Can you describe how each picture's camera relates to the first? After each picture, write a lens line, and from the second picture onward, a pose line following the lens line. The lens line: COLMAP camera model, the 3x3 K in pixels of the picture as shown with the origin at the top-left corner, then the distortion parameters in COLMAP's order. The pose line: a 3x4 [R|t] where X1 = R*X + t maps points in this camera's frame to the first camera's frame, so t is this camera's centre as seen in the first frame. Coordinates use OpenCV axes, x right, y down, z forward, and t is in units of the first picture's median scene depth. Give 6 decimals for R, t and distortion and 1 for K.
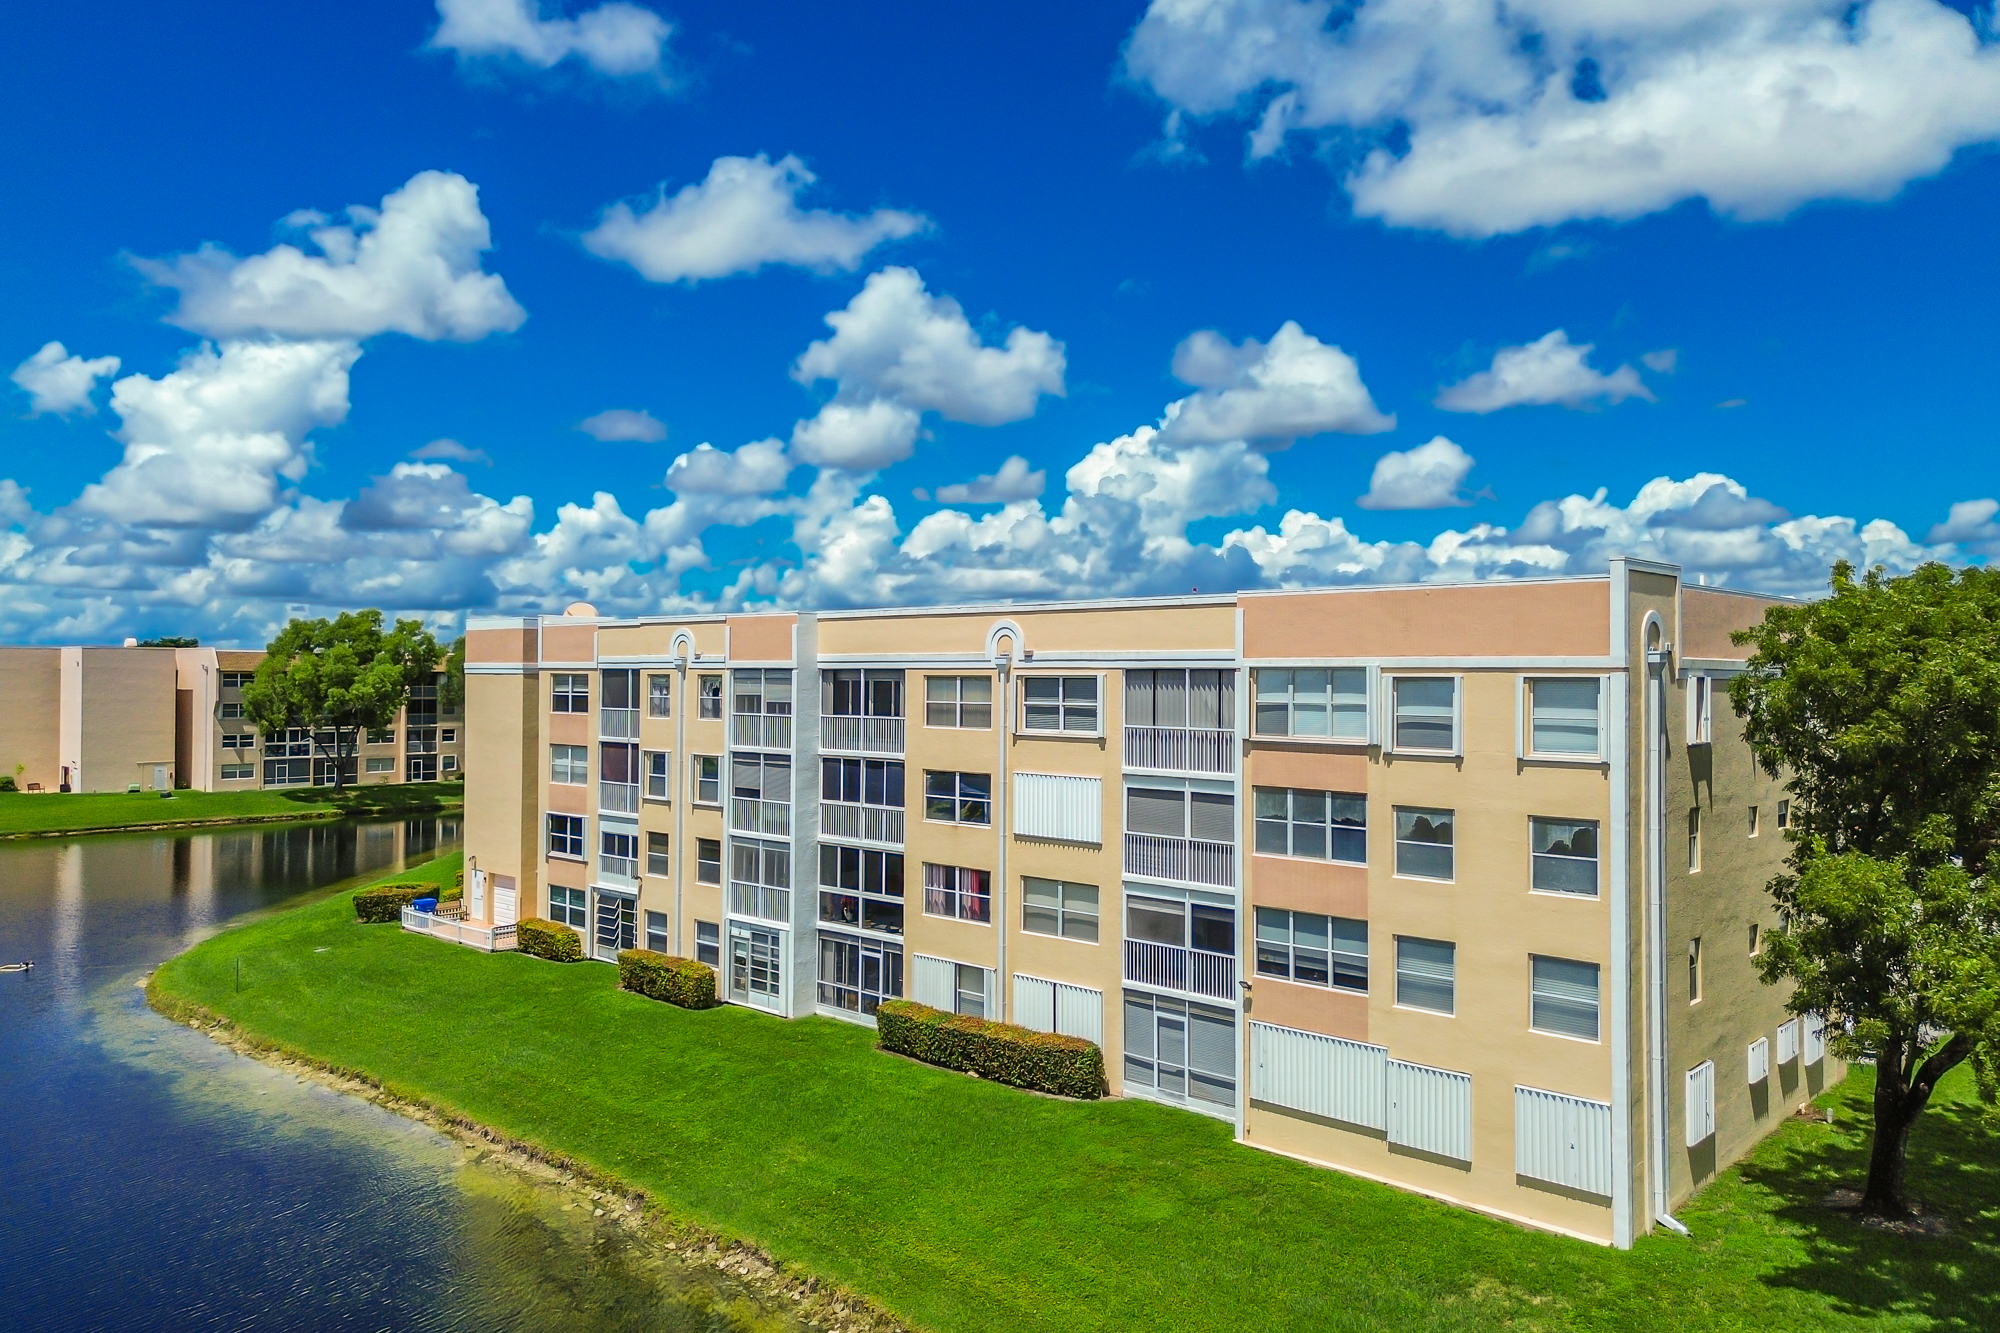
lens RADIAL K [[1406.1, 0, 1000.0], [0, 1406.1, 666.5], [0, 0, 1]] dist [0.069772, -0.078056]
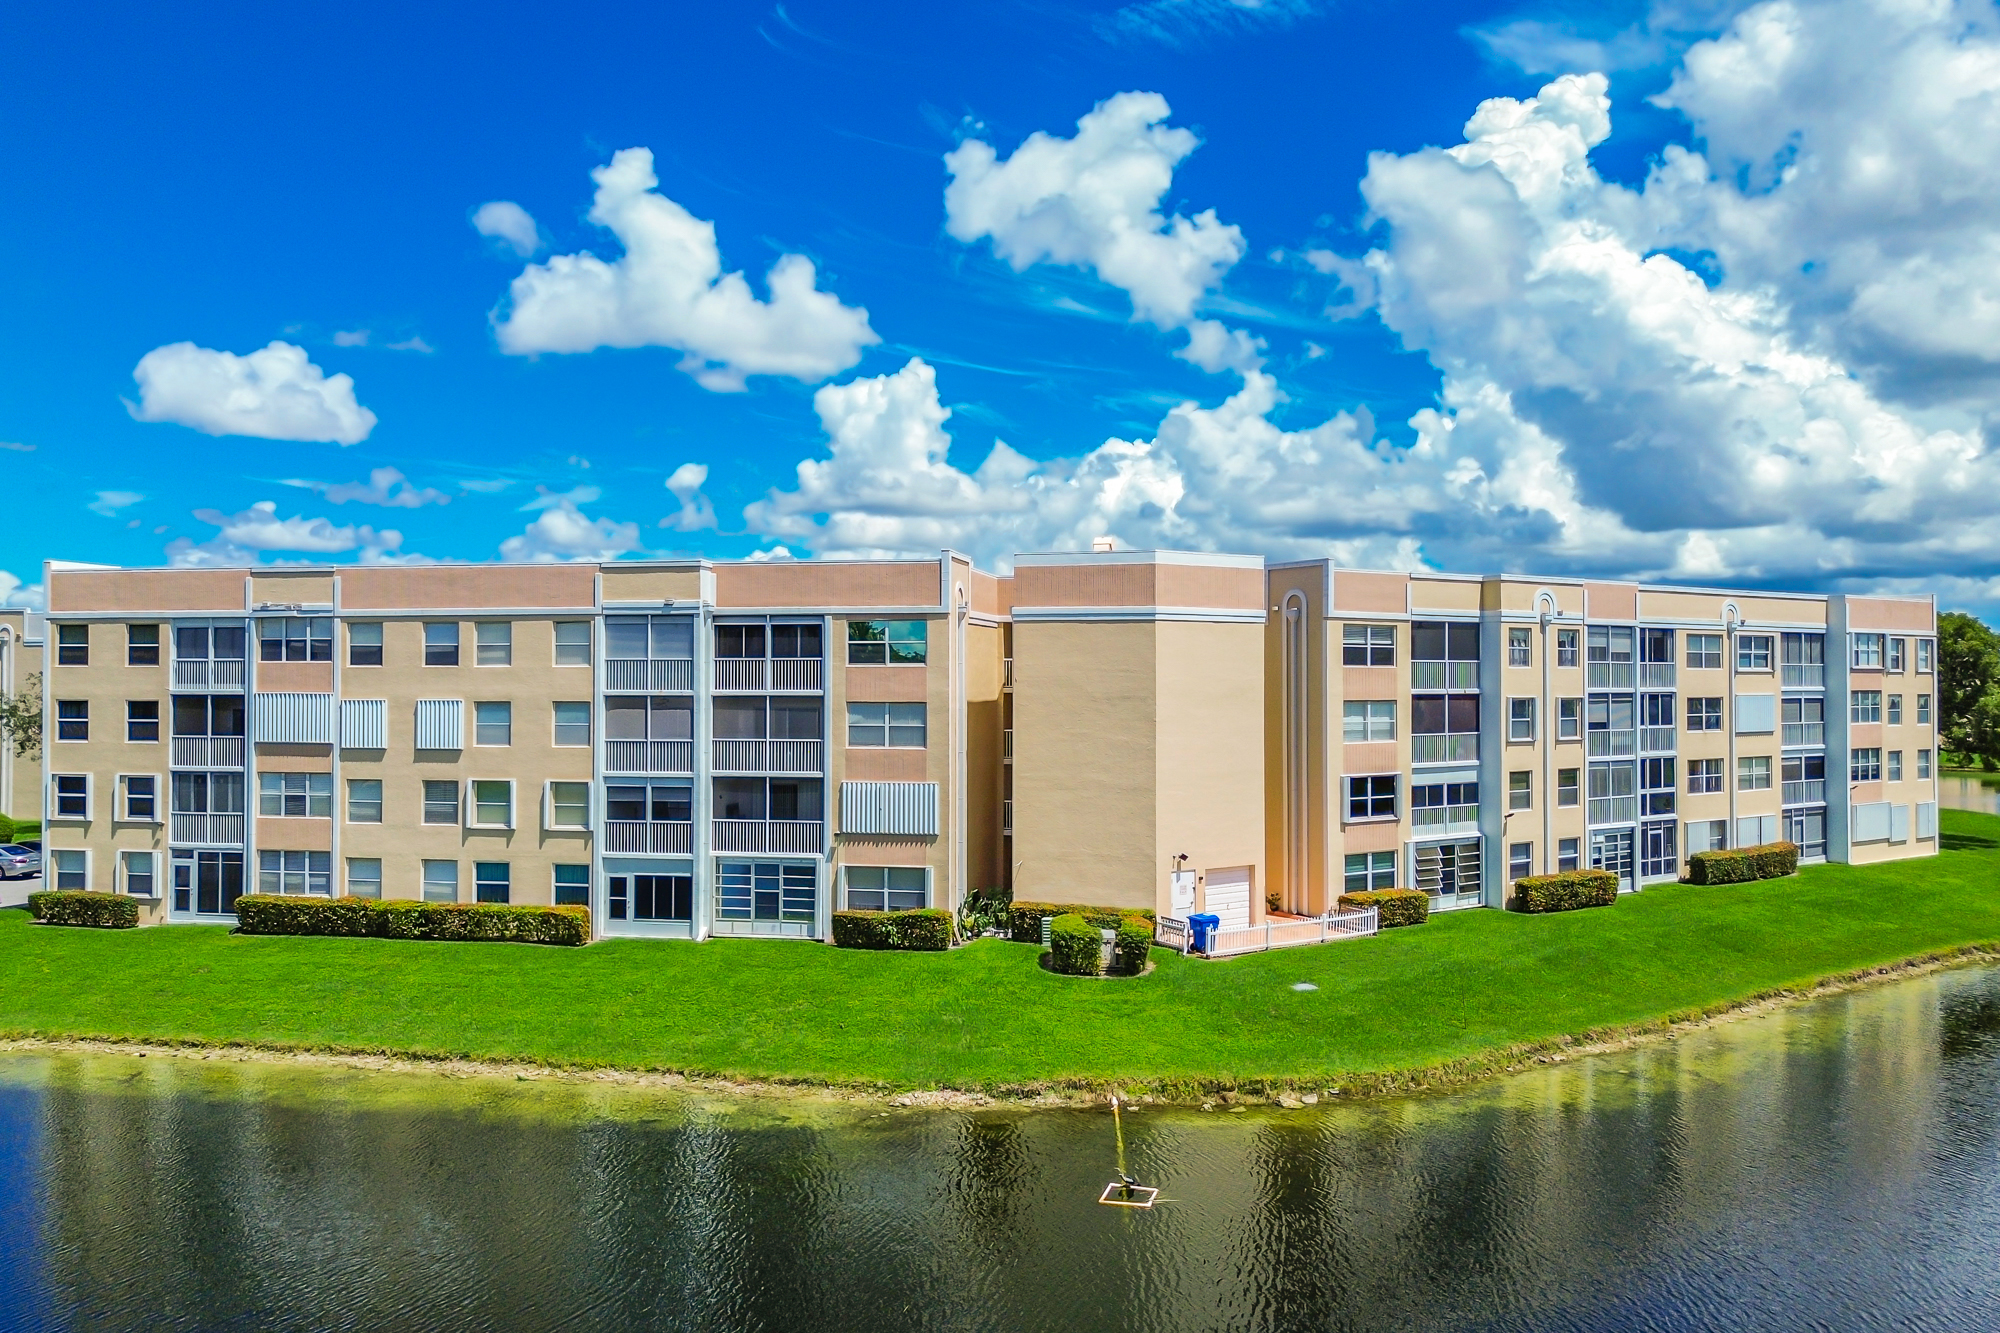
lens RADIAL K [[1406.1, 0, 1000.0], [0, 1406.1, 666.5], [0, 0, 1]] dist [0.069772, -0.078056]
pose [[0.246204, 0.000784, 0.969218, -1.635795], [-0.007759, 0.999969, 0.001163, 0.043161], [-0.969187, -0.007807, 0.246203, 1.294808]]
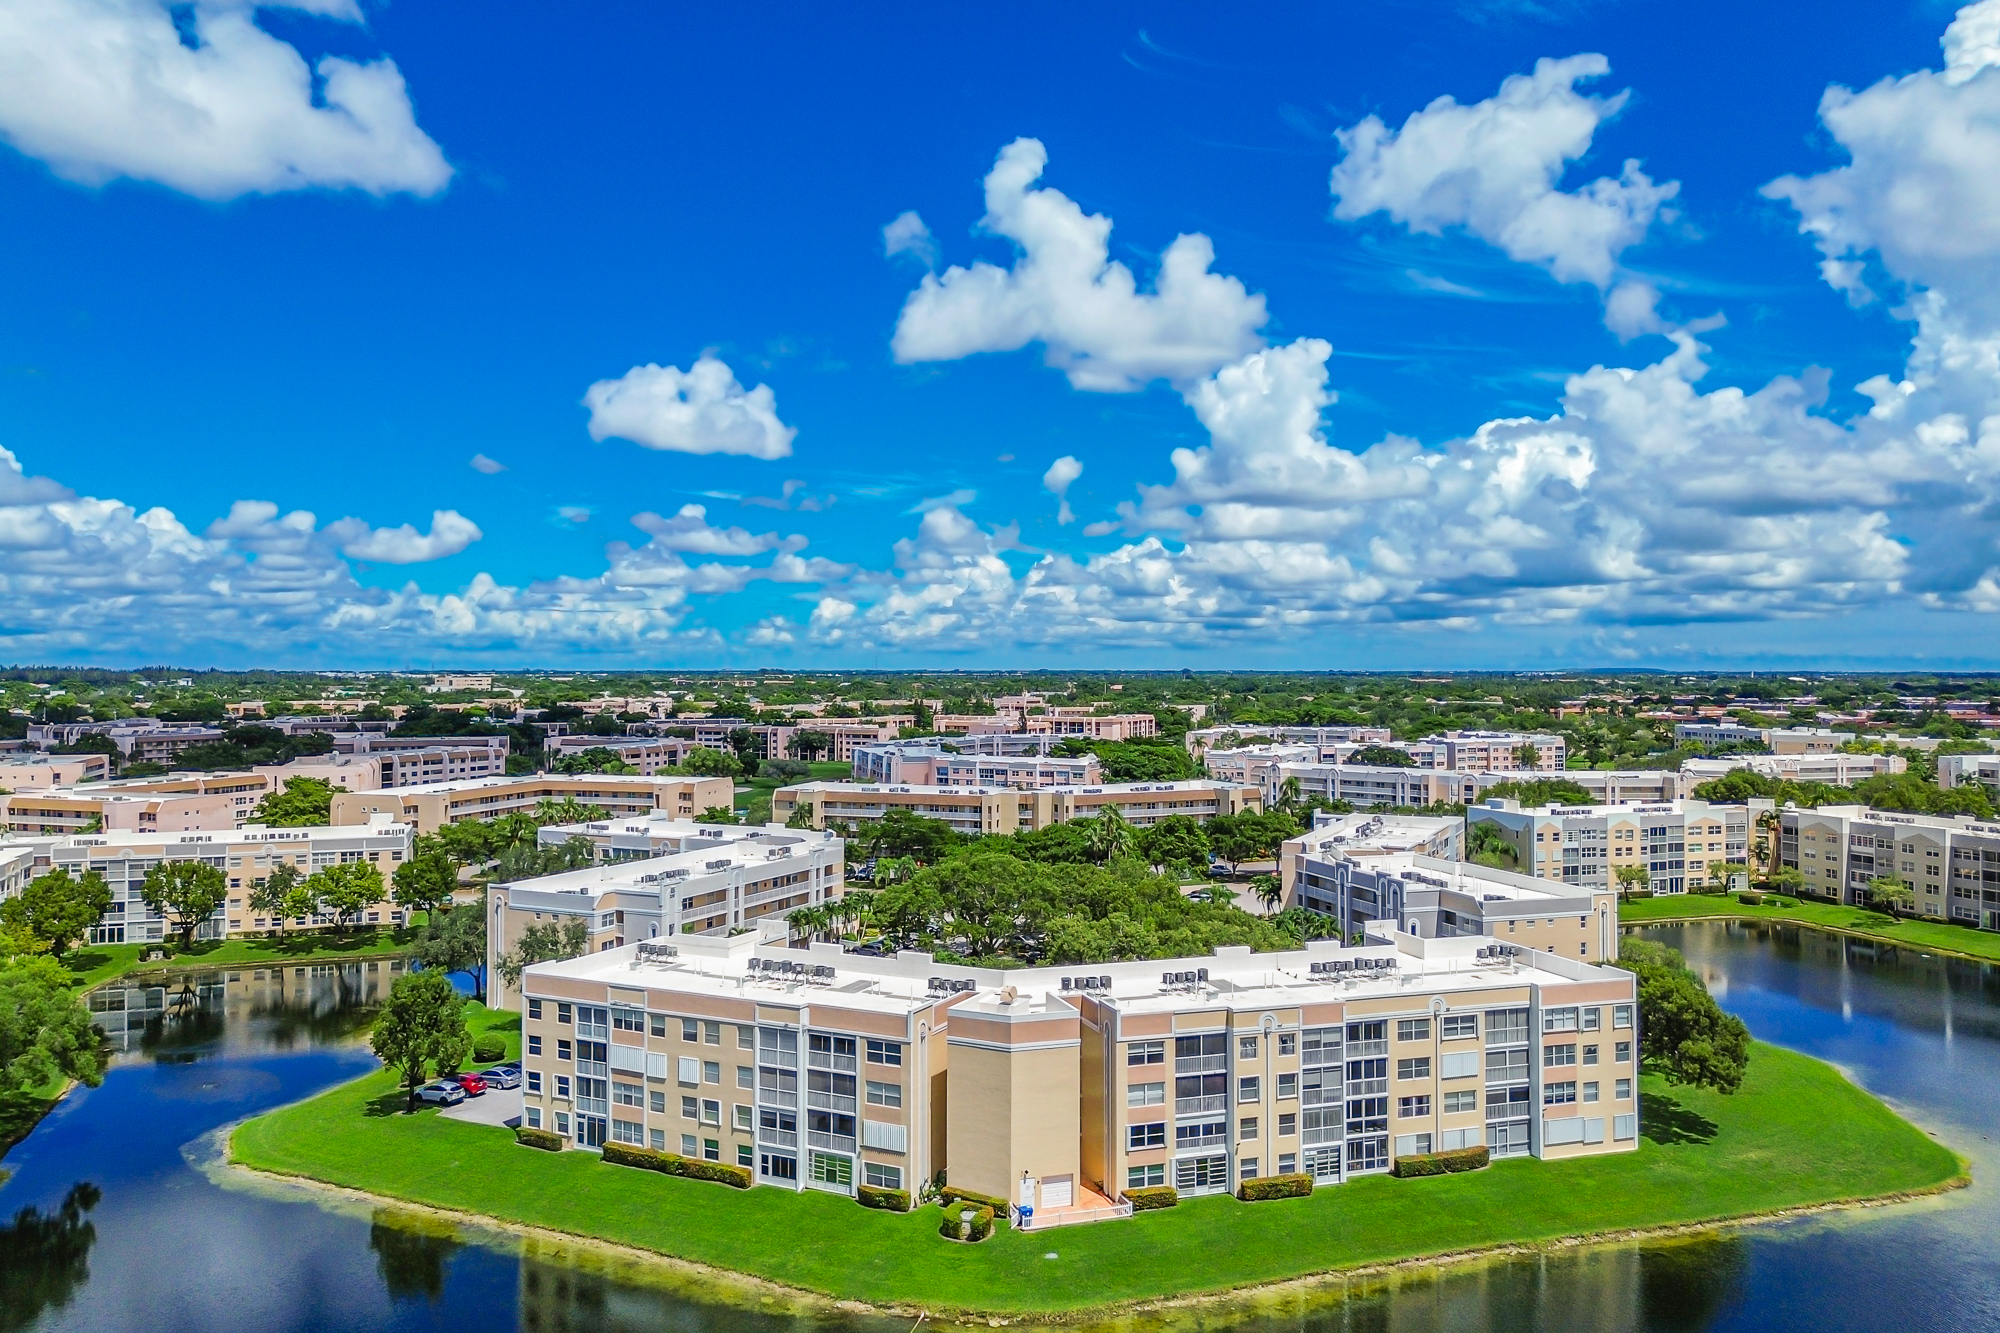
lens RADIAL K [[1402.5, 0, 1000.0], [0, 1402.5, 666.5], [0, 0, 1]] dist [0.027208, -0.002465]
pose [[0.484970, 0.003219, 0.874525, -2.457339], [-0.003881, 0.999991, -0.001528, -0.585646], [-0.874522, -0.002653, 0.484978, 0.407661]]
